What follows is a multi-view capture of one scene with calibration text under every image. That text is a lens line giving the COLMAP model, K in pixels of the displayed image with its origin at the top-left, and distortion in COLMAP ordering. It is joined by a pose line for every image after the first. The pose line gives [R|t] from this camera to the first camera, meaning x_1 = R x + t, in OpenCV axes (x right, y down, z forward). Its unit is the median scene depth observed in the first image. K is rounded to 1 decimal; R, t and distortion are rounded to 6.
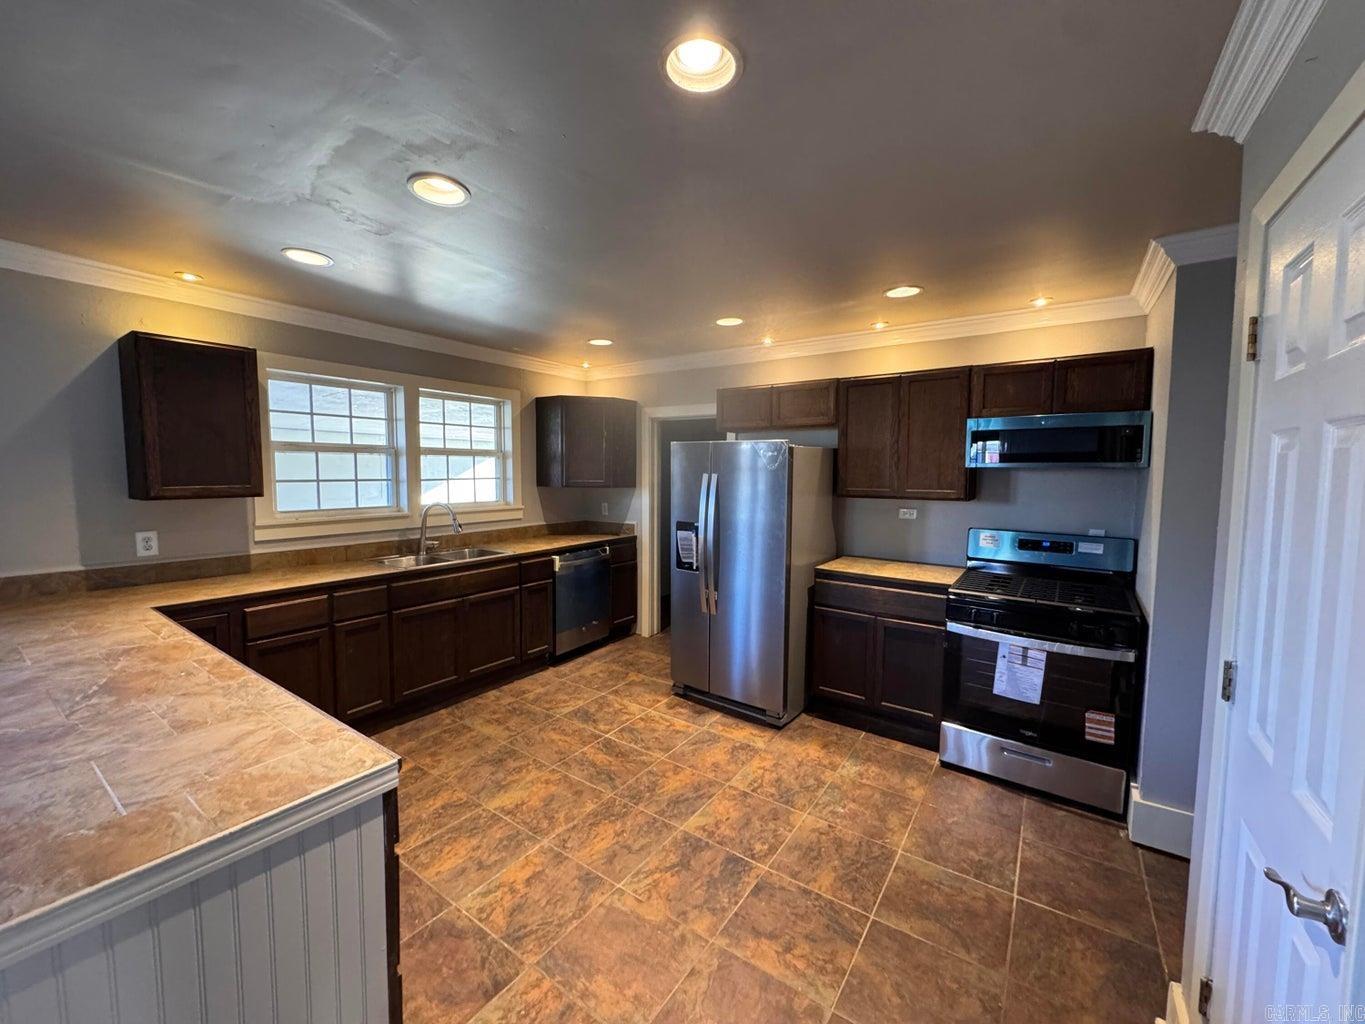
lens RADIAL K [[539.9, 0, 687.3], [0, 539.9, 512.7], [0, 0, 1]] dist [-0.002329, 0.000132]
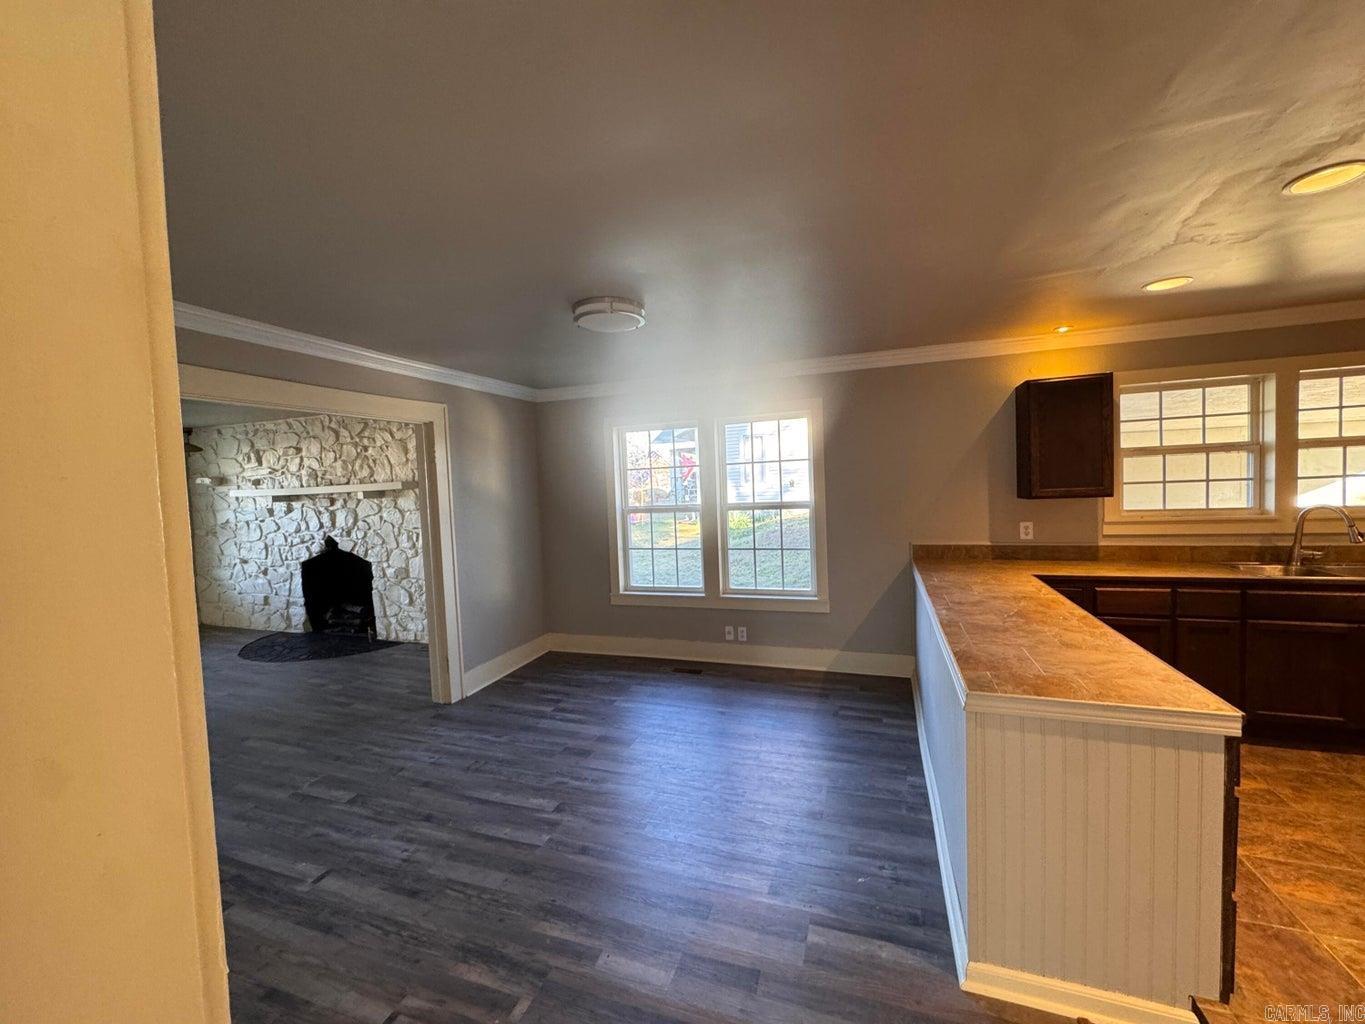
lens RADIAL K [[539.9, 0, 680.8], [0, 539.9, 510.1], [0, 0, 1]] dist [-0.002329, 0.000132]
pose [[0.247966, 0.024518, -0.968458, 0.114396], [-0.032913, 0.999316, 0.016872, 0.009825], [0.968209, 0.027692, 0.248604, -0.196309]]
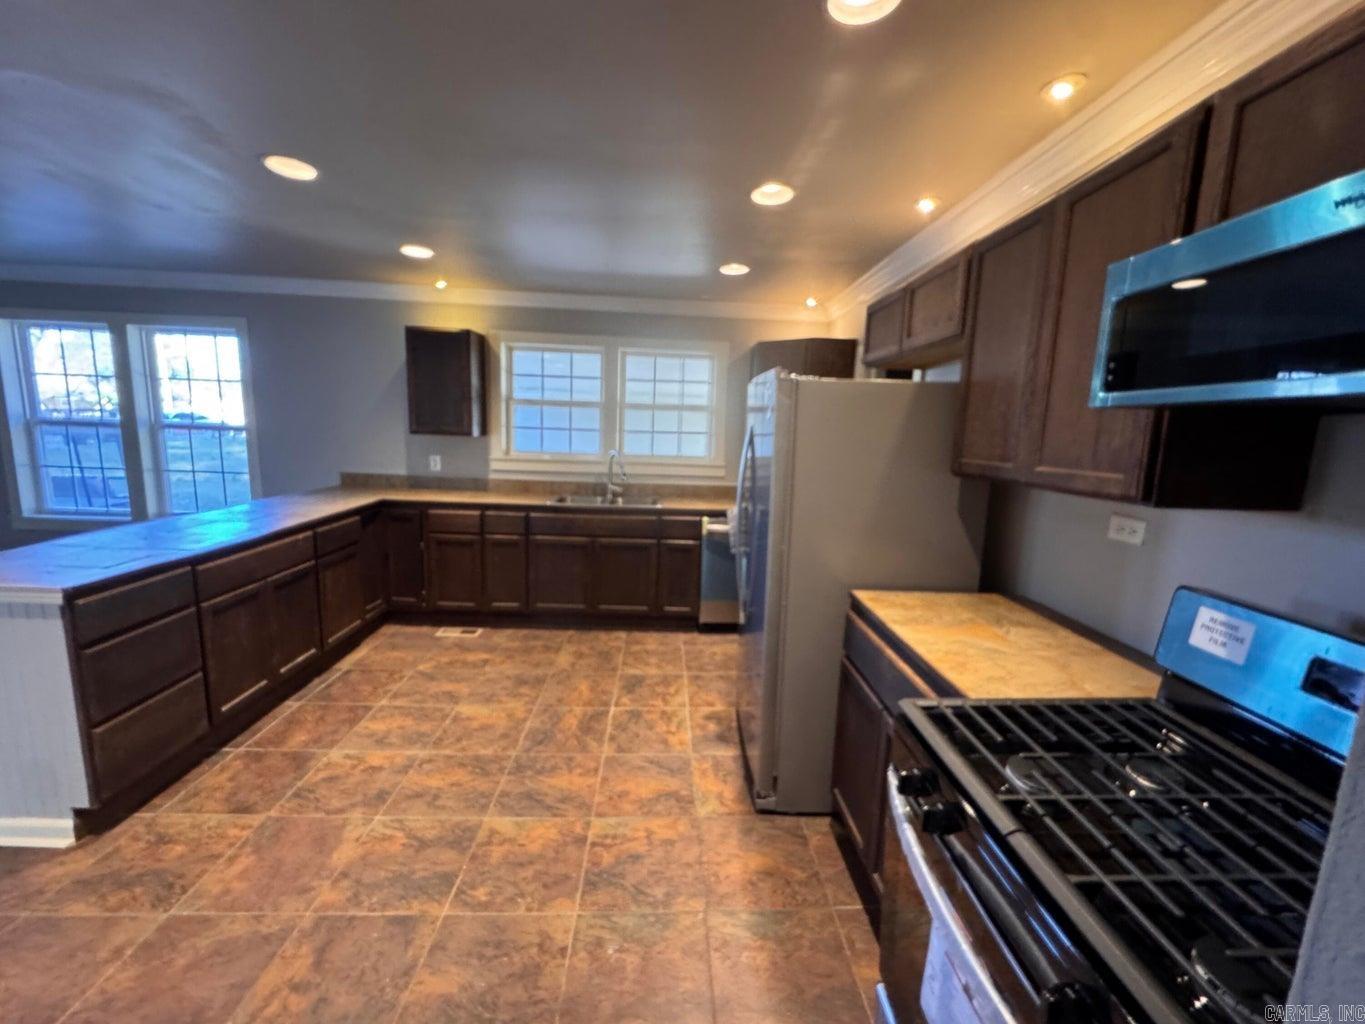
lens RADIAL K [[539.9, 0, 710.1], [0, 539.9, 517.8], [0, 0, 1]] dist [-0.002329, 0.000132]
pose [[0.601970, 0.142587, -0.785685, 0.688987], [-0.094160, 0.989739, 0.107477, -0.028015], [0.792948, 0.009282, 0.609219, 0.616680]]
